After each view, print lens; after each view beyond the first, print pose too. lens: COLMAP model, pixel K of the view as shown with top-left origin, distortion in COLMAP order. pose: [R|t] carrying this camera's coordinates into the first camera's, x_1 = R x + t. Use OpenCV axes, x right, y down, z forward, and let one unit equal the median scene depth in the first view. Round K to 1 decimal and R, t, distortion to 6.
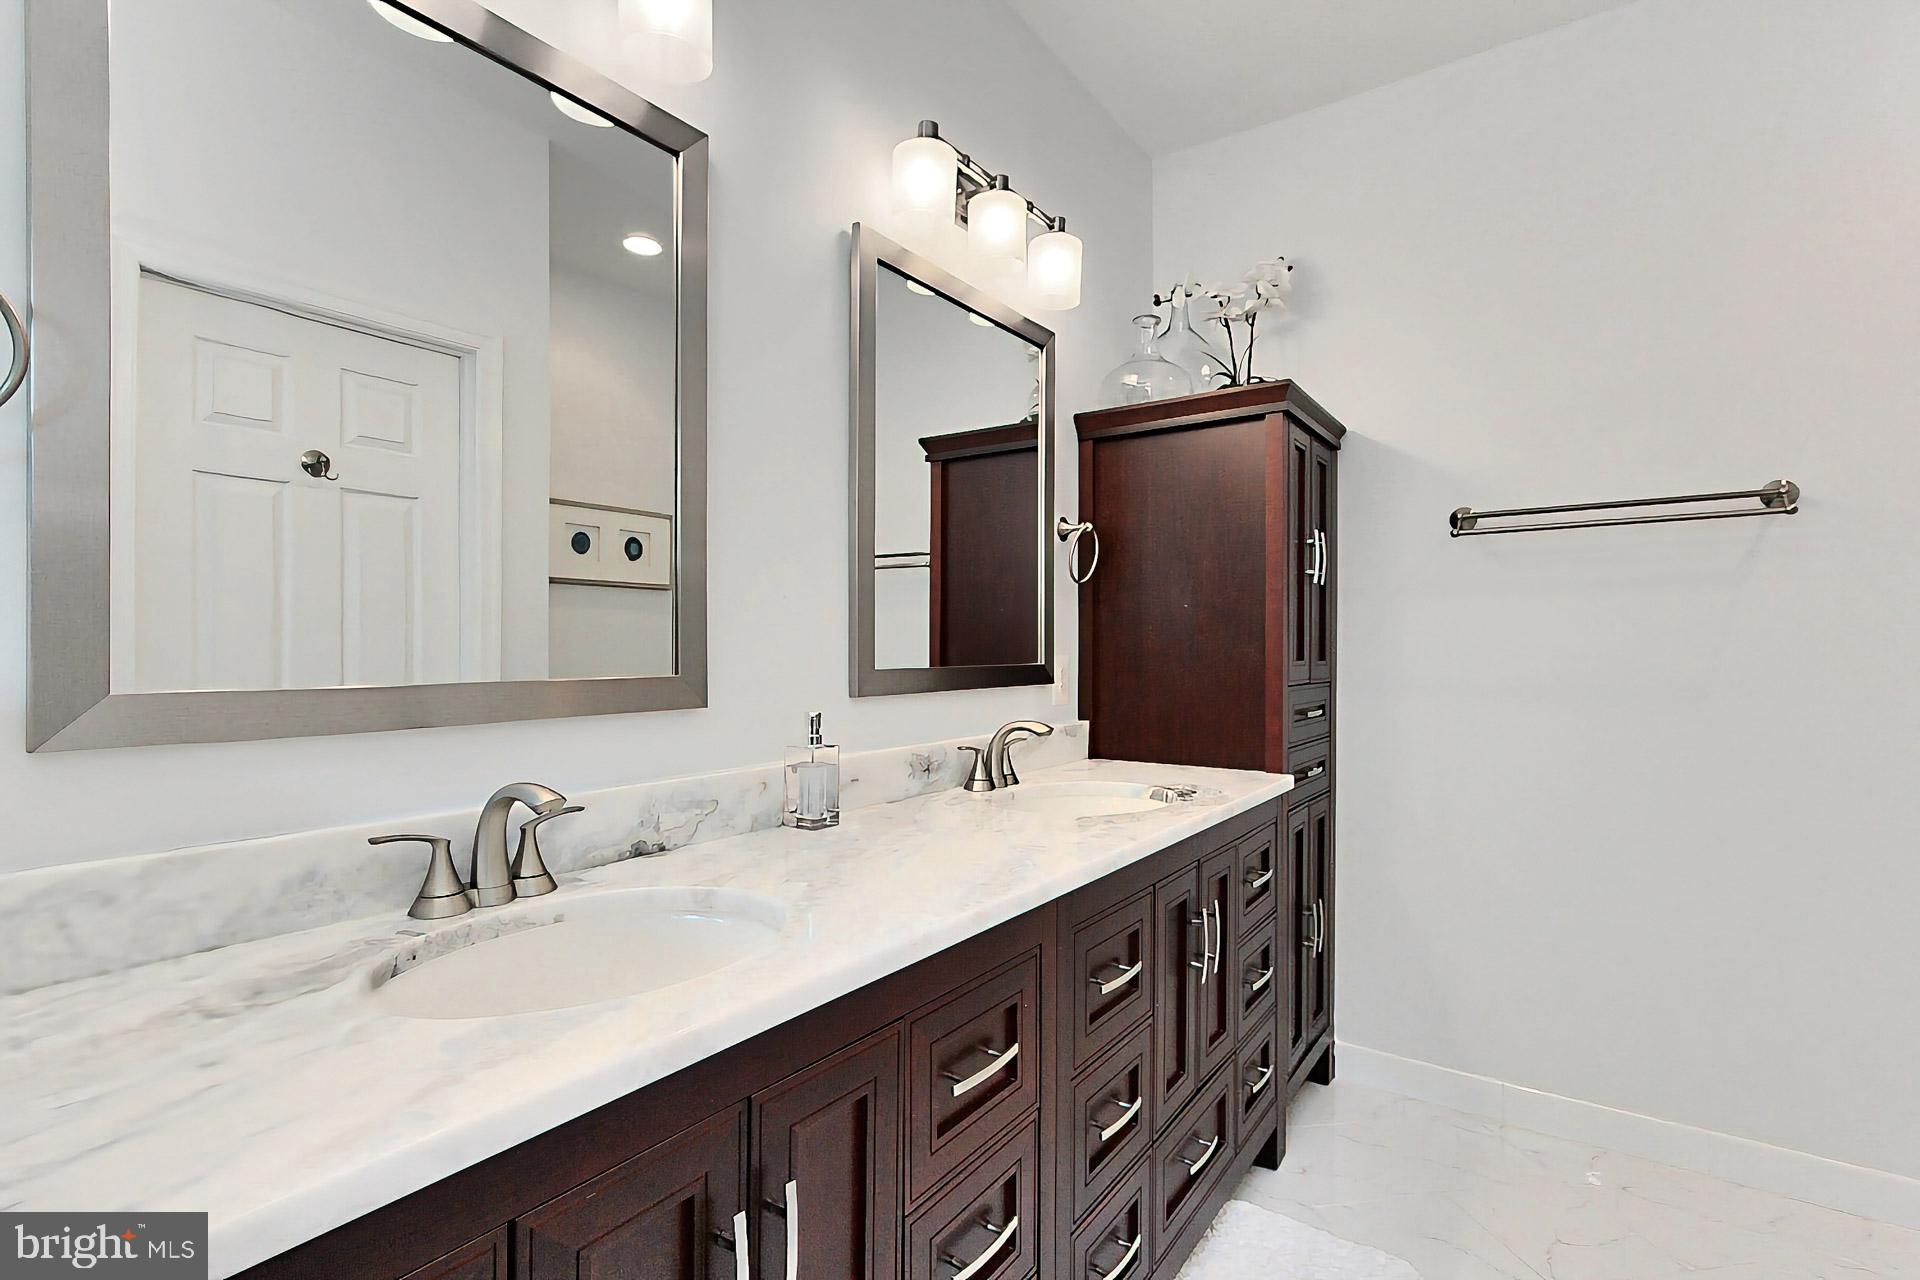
lens RADIAL K [[889.8, 0, 952.7], [0, 889.8, 643.6], [0, 0, 1]] dist [-0.002026, -0.000166]
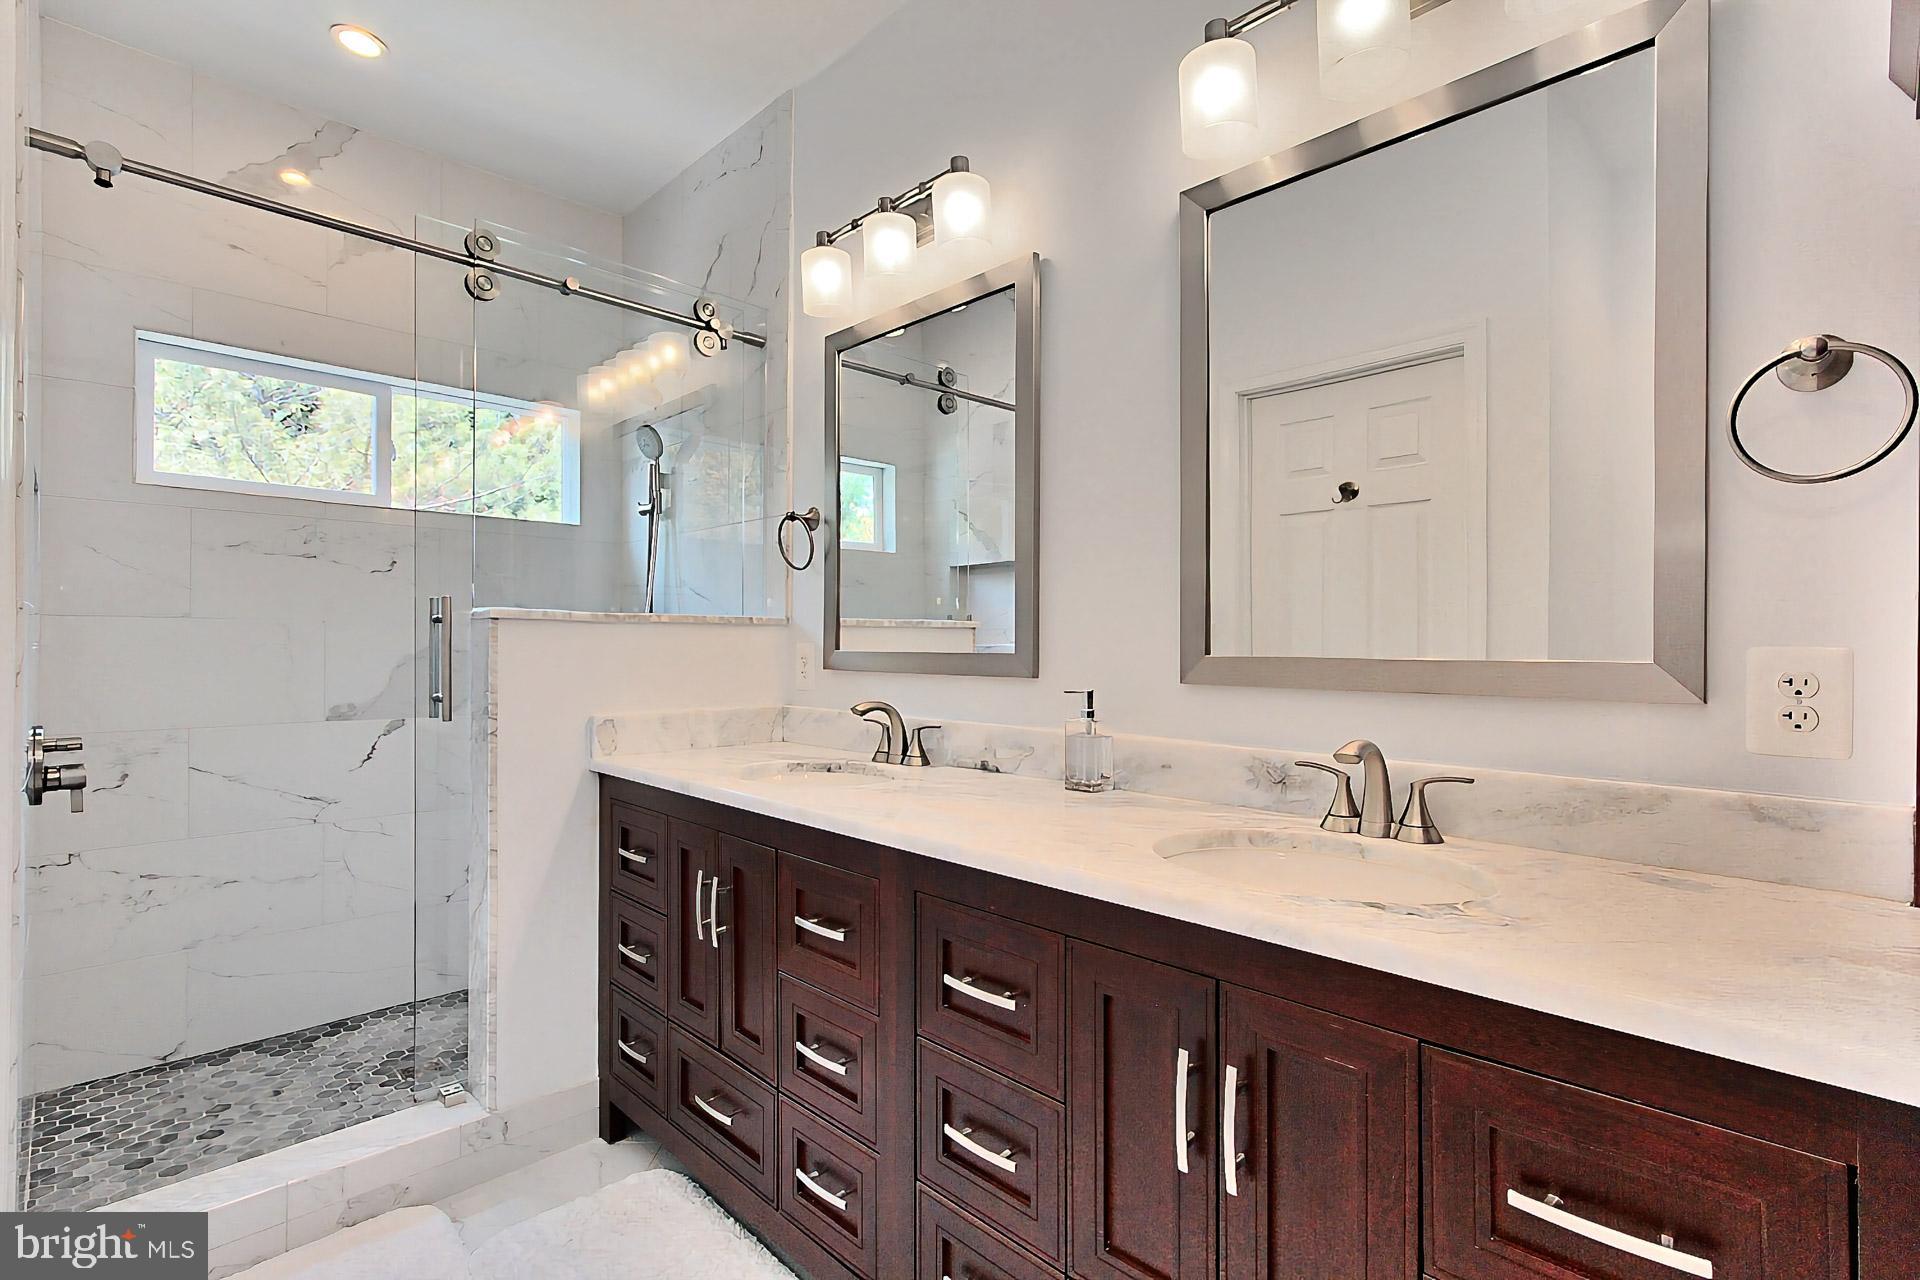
lens RADIAL K [[889.8, 0, 952.7], [0, 889.8, 640.9], [0, 0, 1]] dist [-0.002026, -0.000166]
pose [[-0.162003, -0.000403, -0.986790, 1.032813], [0.004876, 0.999987, -0.001208, 0.017206], [0.986778, -0.005007, -0.161999, 1.064976]]
